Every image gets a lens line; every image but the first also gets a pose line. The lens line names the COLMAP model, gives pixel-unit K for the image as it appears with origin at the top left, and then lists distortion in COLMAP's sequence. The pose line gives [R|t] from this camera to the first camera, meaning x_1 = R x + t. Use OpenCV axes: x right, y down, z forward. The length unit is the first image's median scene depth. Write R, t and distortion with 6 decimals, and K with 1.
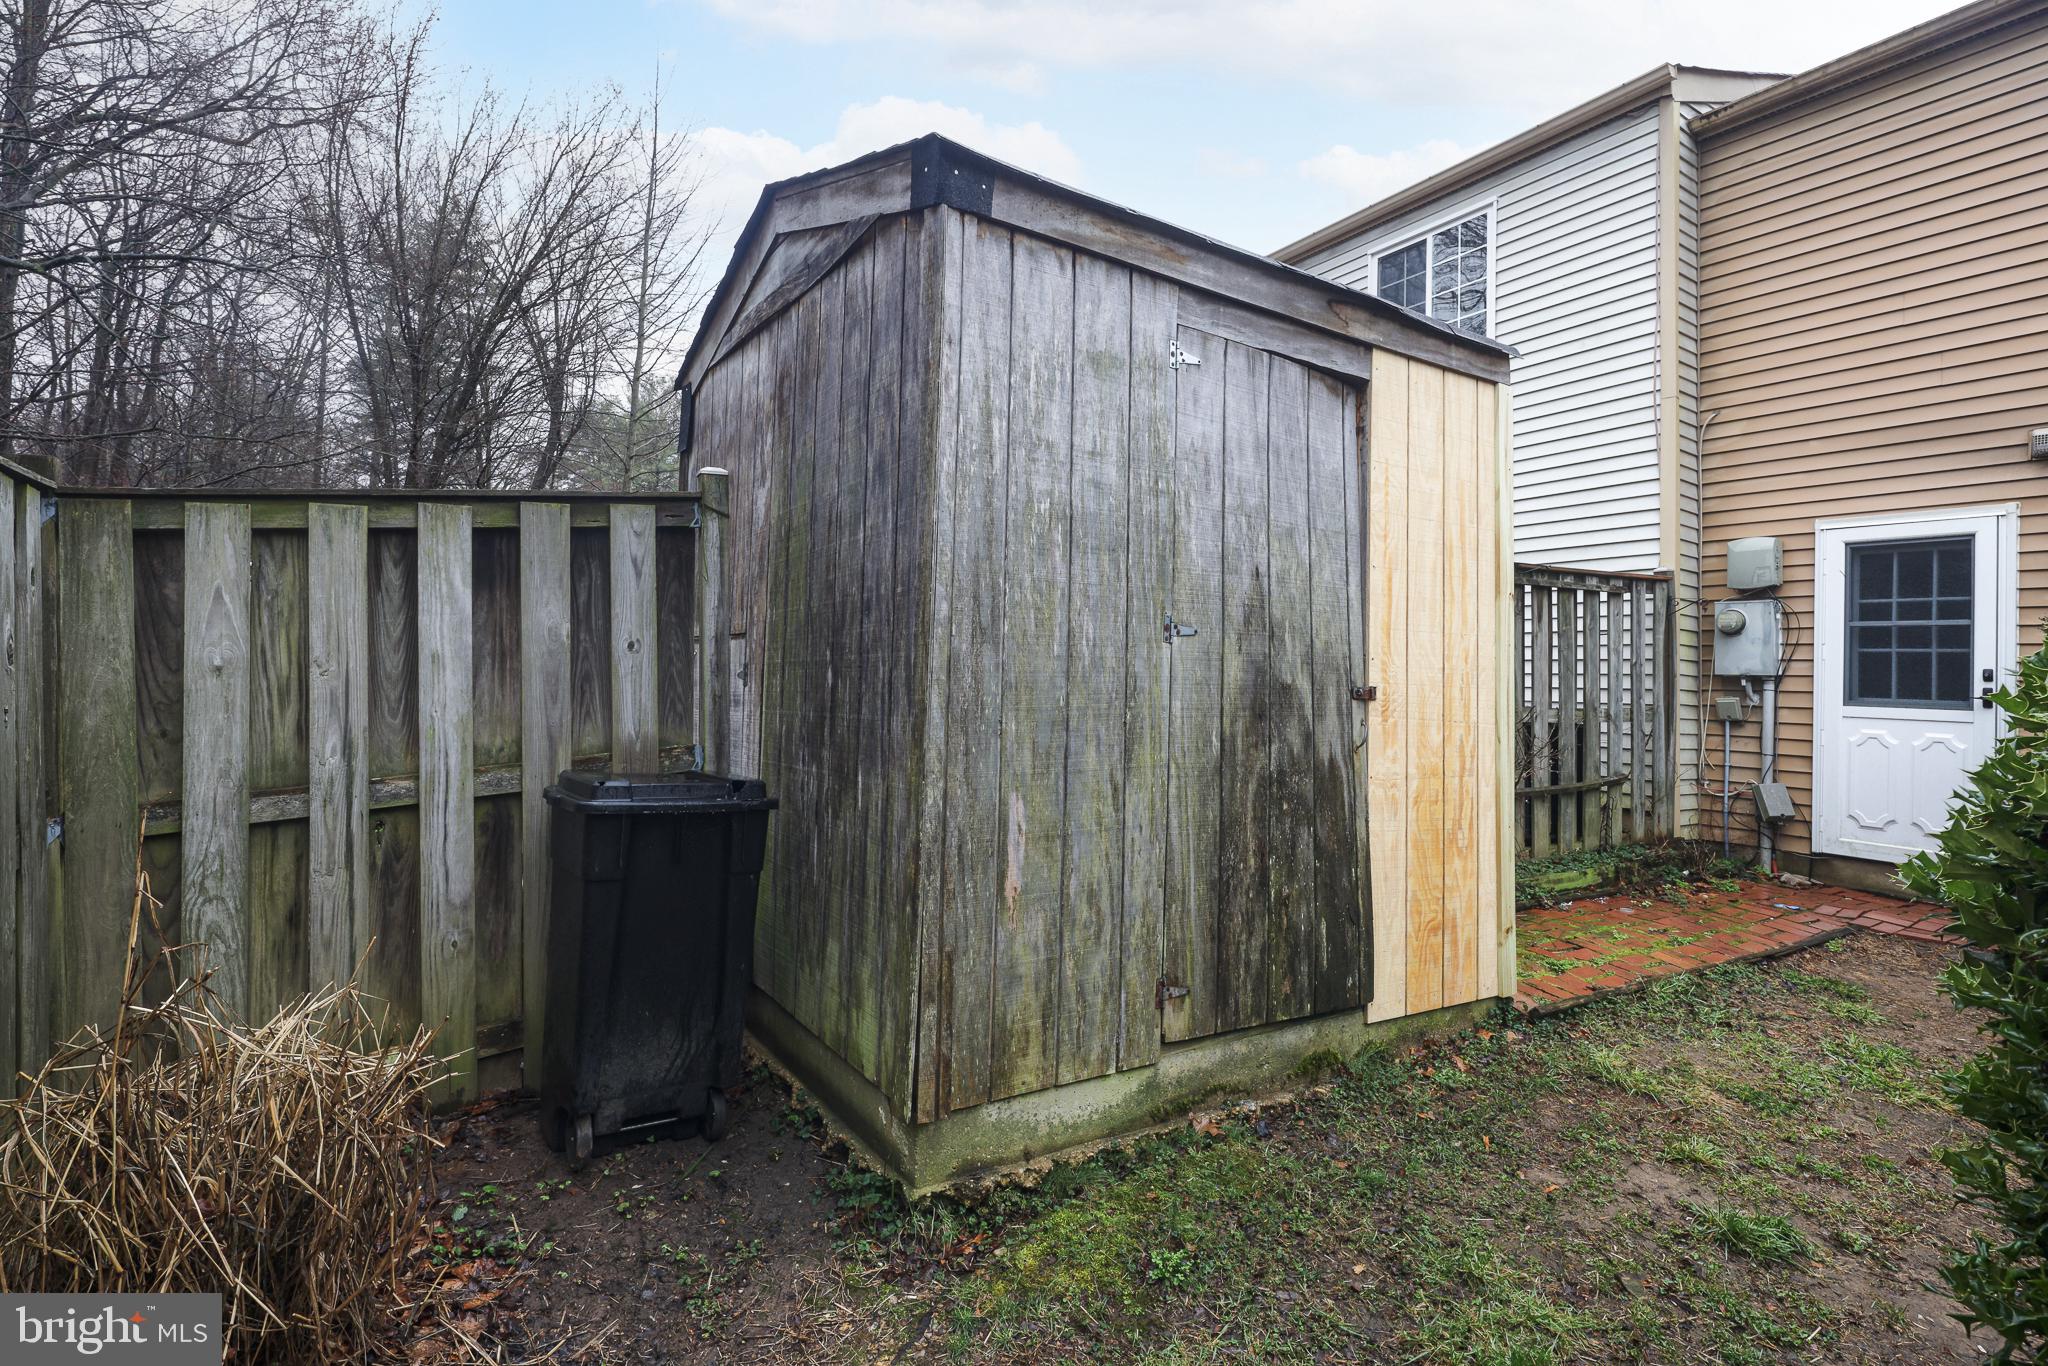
lens RADIAL K [[997.2, 0, 1019.9], [0, 997.2, 665.2], [0, 0, 1]] dist [0.004666, -0.004558]
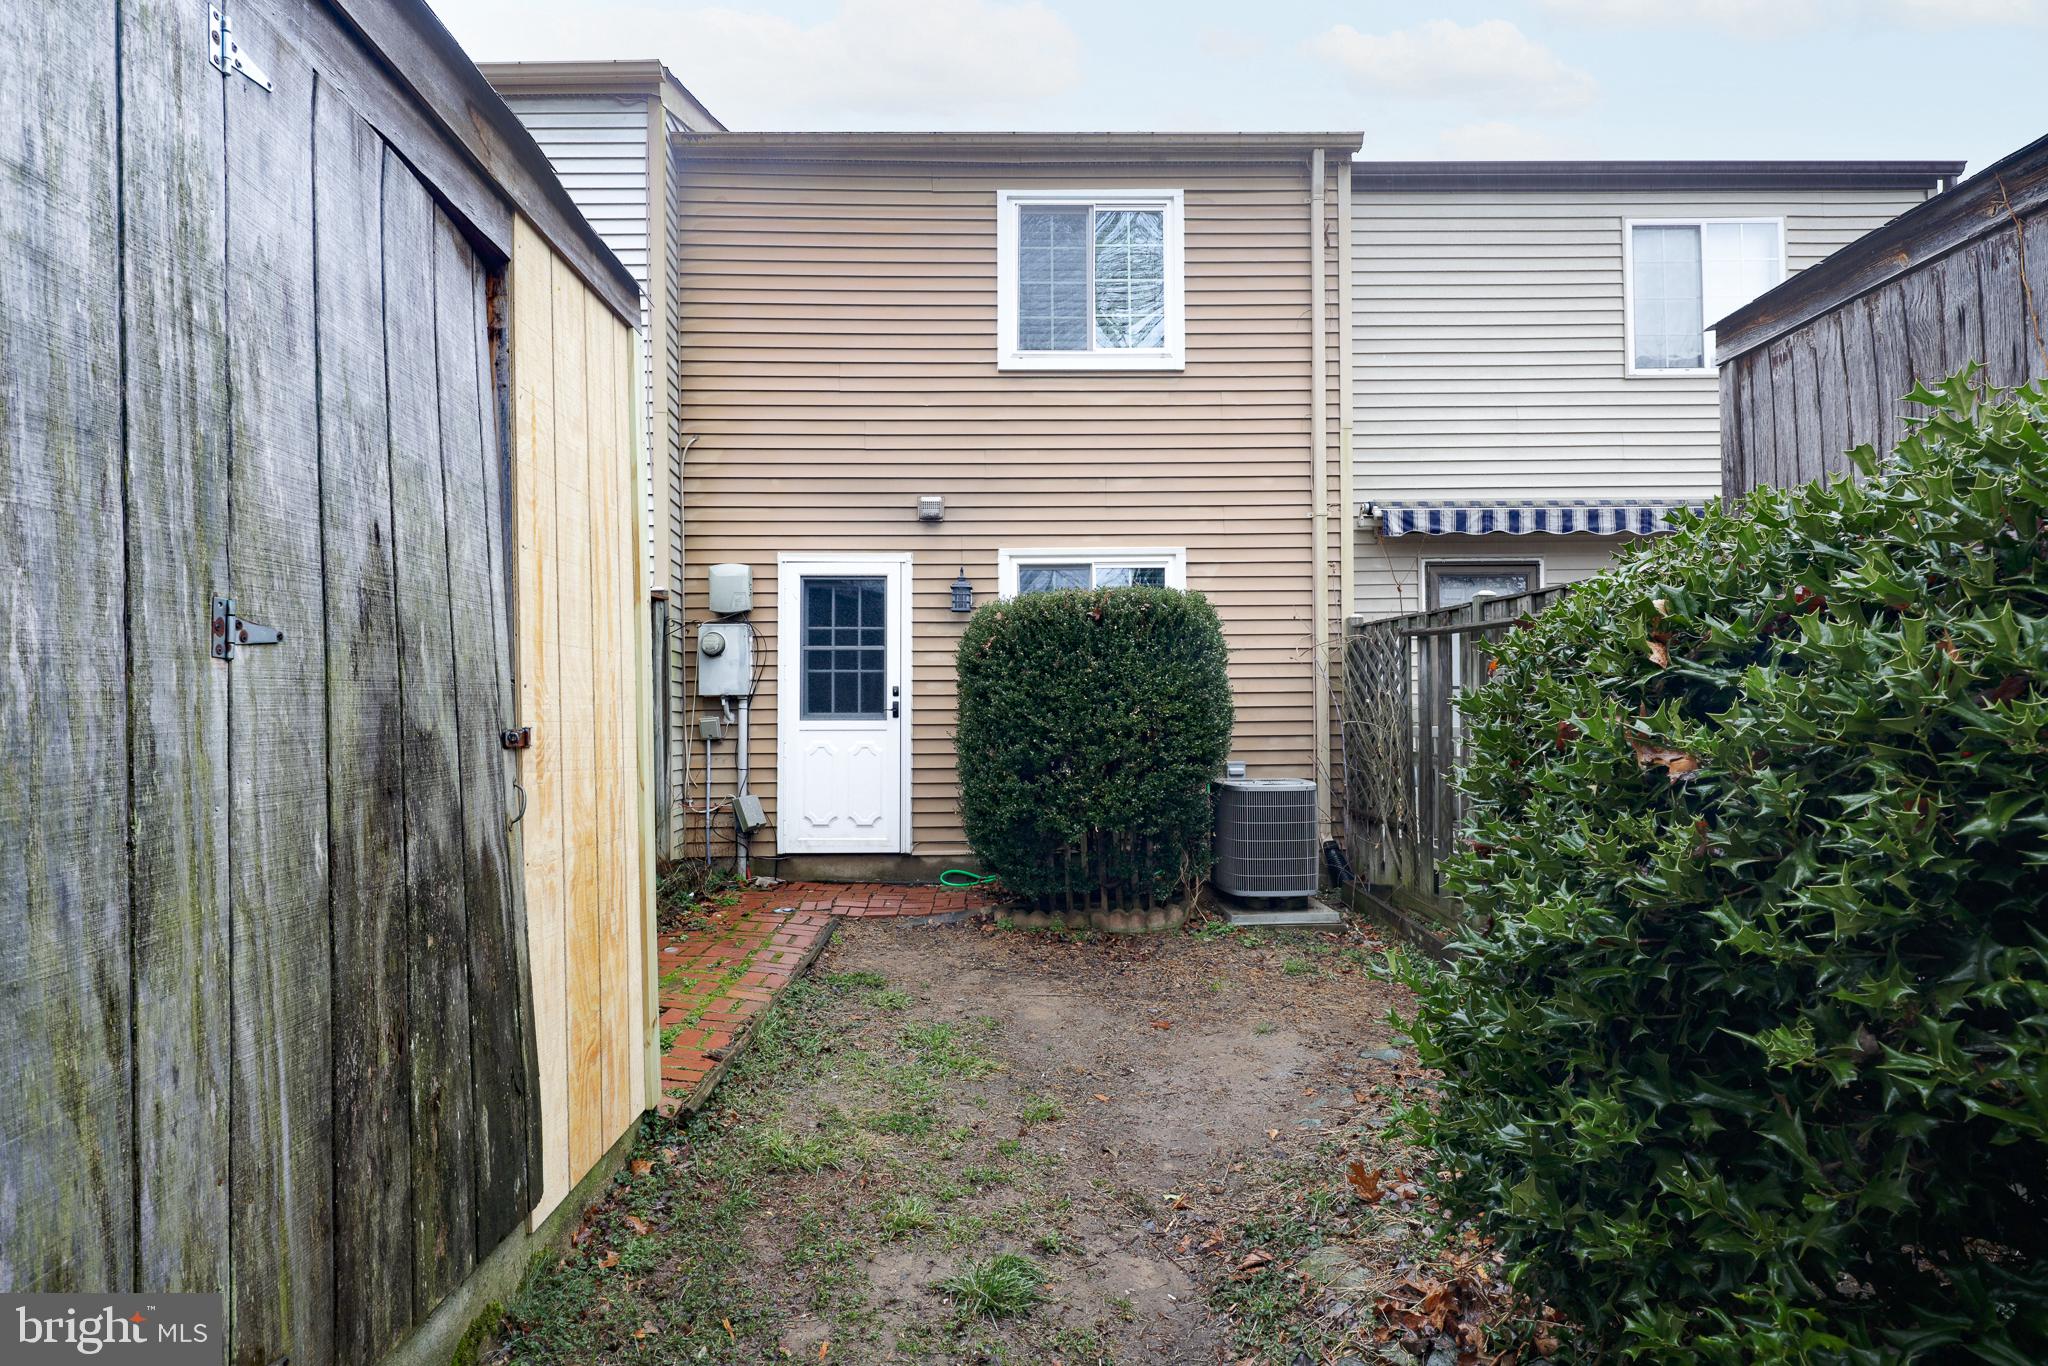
lens RADIAL K [[1023.5, 0, 1023.7], [0, 1023.5, 701.2], [0, 0, 1]] dist [0.005217, -0.005012]
pose [[0.518514, -0.027073, 0.854640, -0.059596], [0.014966, 0.999633, 0.022586, -0.006870], [-0.854938, 0.001080, 0.518729, 0.380556]]
